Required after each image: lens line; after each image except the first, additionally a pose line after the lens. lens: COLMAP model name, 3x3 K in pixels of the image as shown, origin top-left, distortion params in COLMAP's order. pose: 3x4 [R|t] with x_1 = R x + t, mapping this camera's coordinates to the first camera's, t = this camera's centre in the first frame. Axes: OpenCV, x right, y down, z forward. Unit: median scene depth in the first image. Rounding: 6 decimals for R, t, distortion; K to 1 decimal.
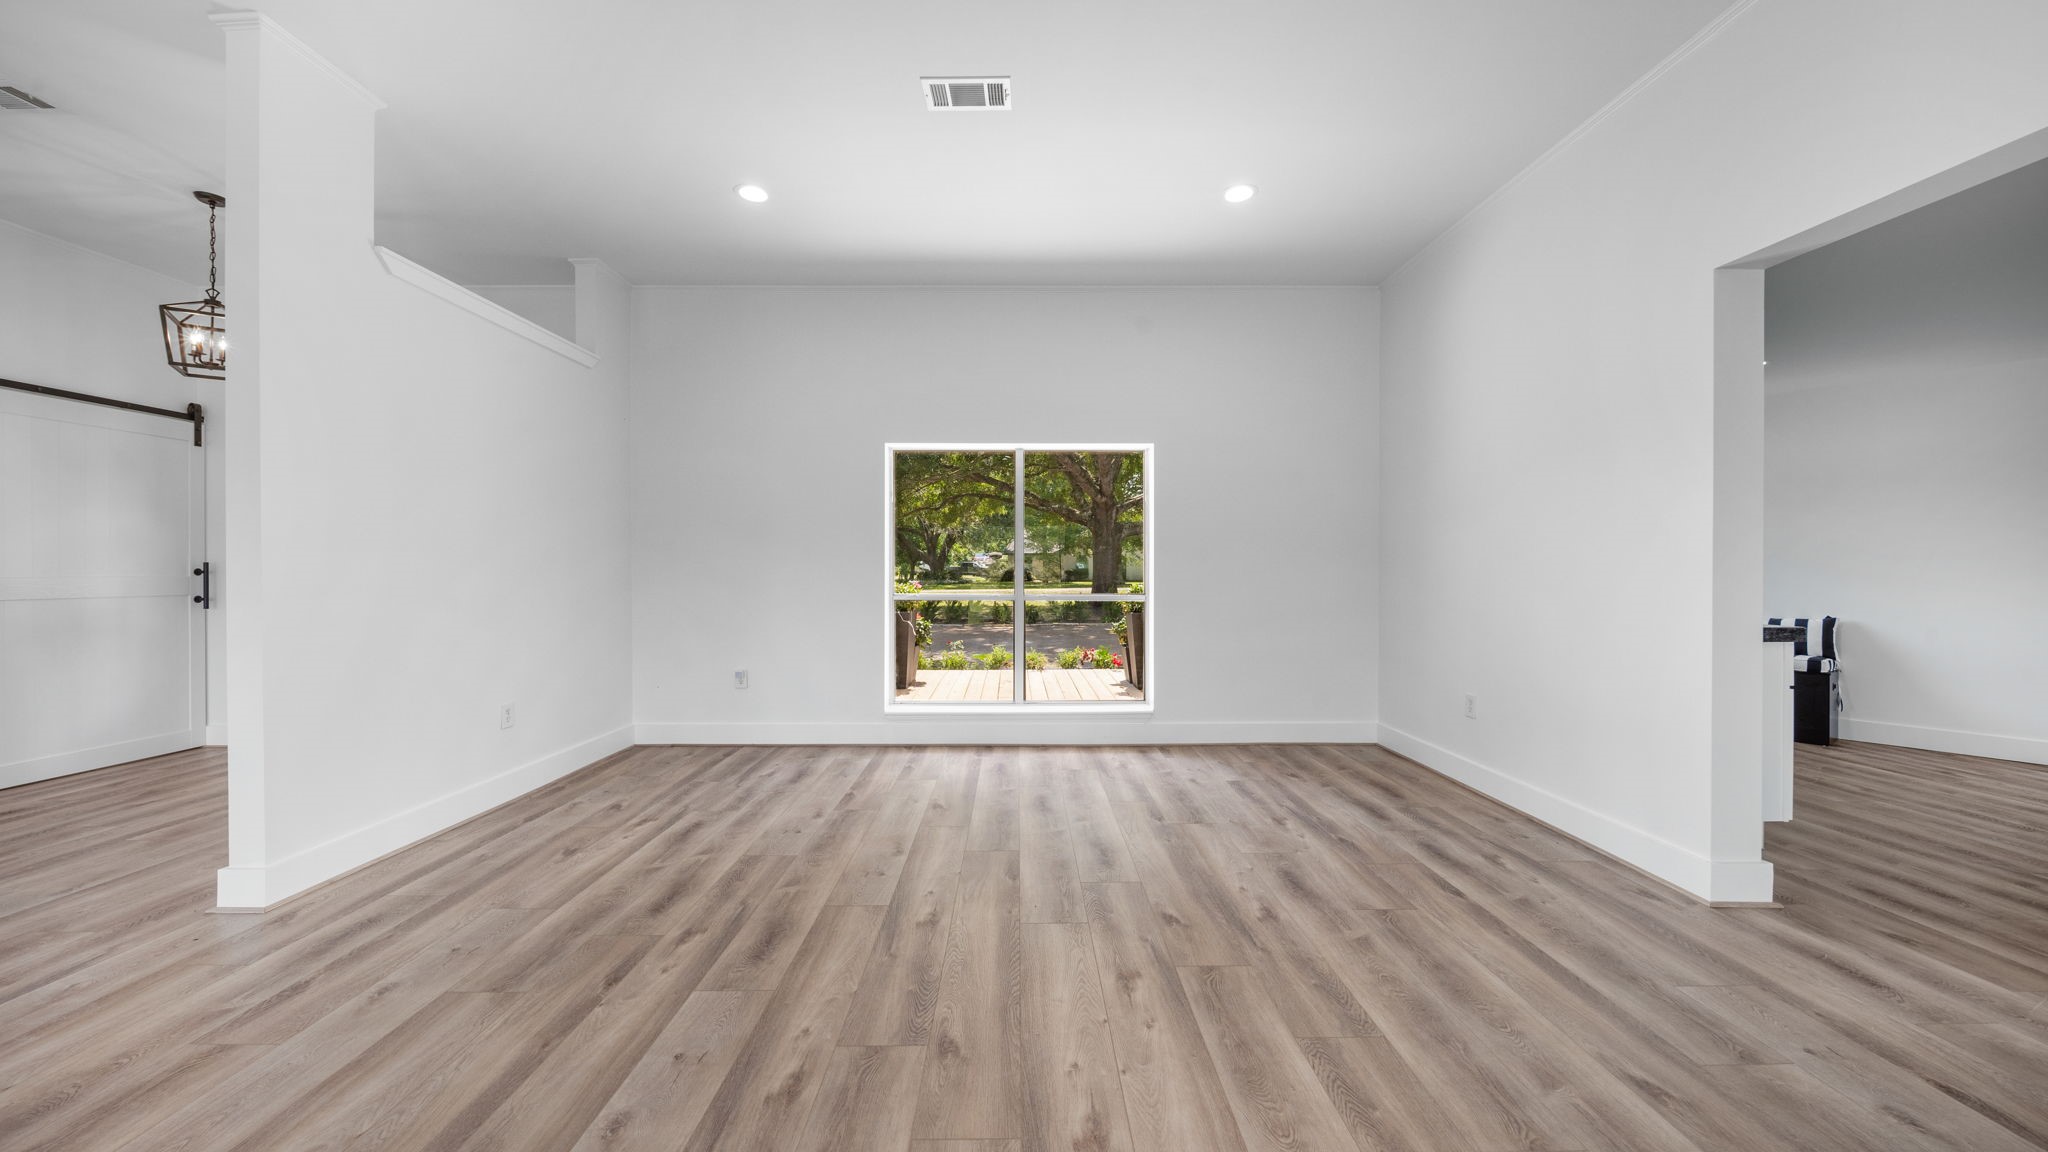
lens RADIAL K [[725.9, 0, 1029.1], [0, 725.9, 575.9], [0, 0, 1]] dist [-0.000592, -0.000223]
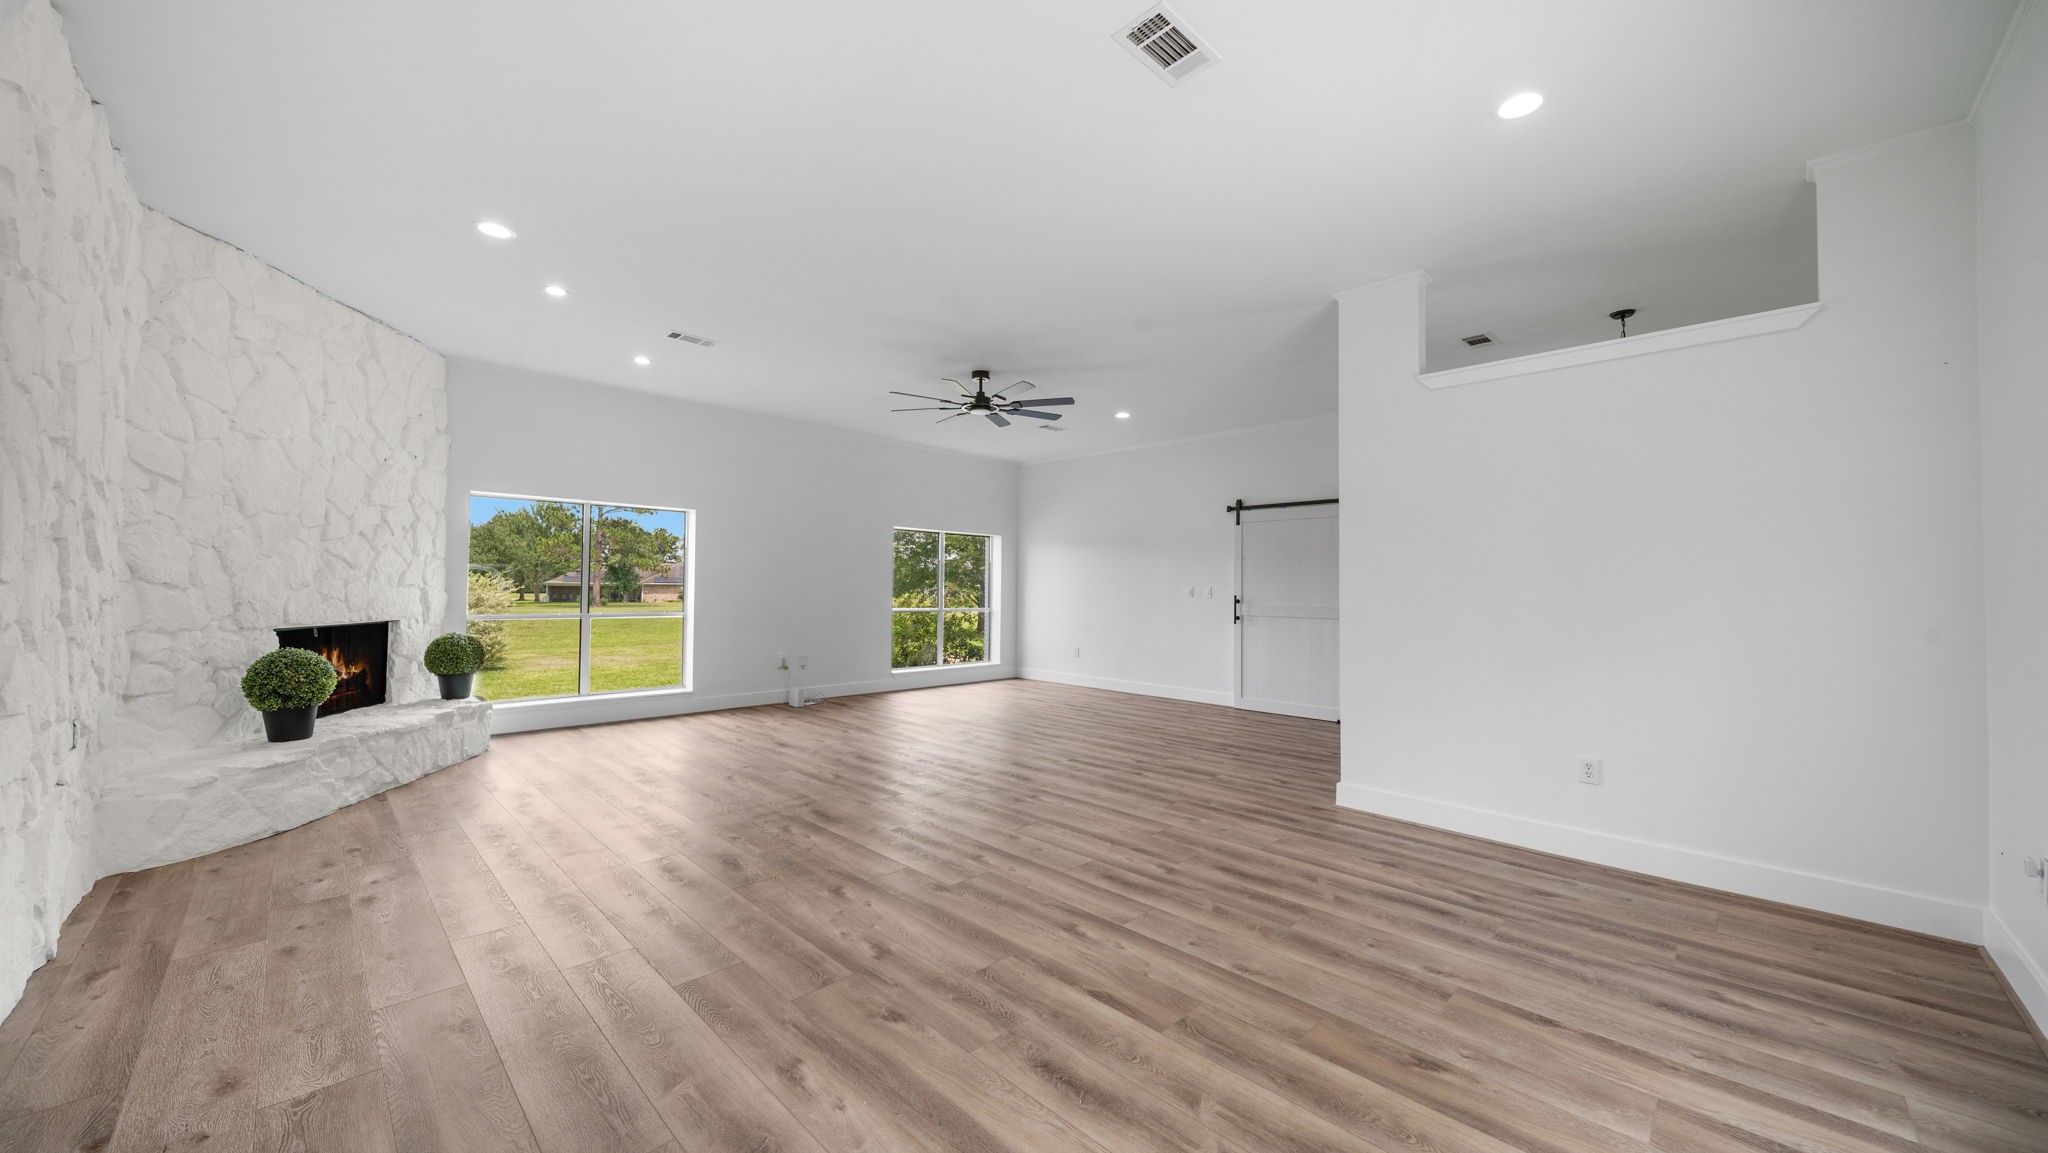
lens RADIAL K [[725.9, 0, 1029.1], [0, 725.9, 576.4], [0, 0, 1]] dist [-0.000592, -0.000223]
pose [[-0.714034, -0.019313, -0.699844, 0.739893], [-0.013756, 0.999813, -0.013556, -0.060011], [0.699976, -0.000052, -0.714167, 1.828427]]
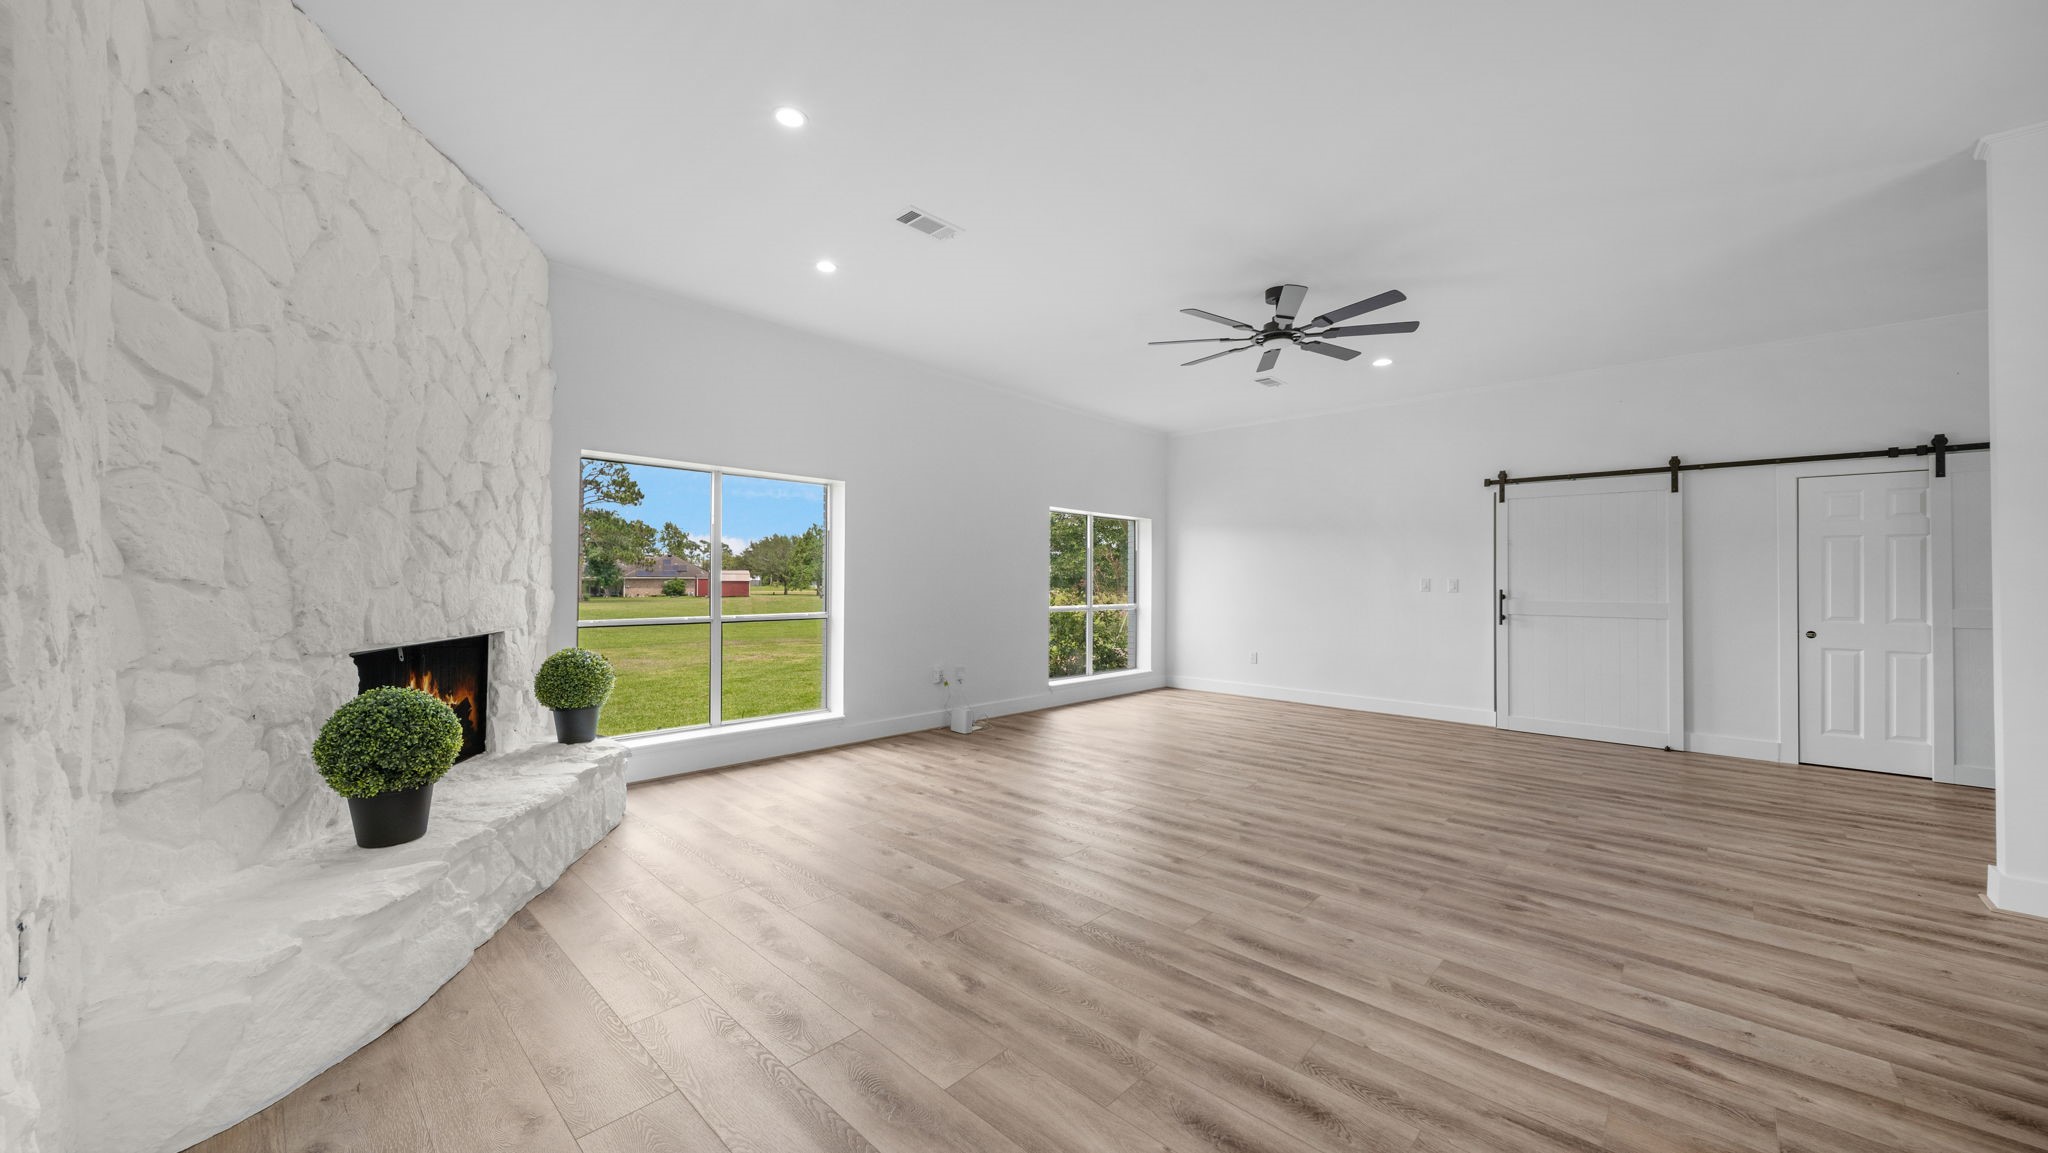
lens RADIAL K [[728.6, 0, 1024.0], [0, 728.6, 576.5], [0, 0, 1]] dist [-0.000372, -0.000402]
pose [[-0.696603, -0.009697, -0.717391, 0.901024], [-0.010146, 0.999942, -0.003665, -0.051802], [0.717385, 0.004725, -0.696661, 0.728616]]
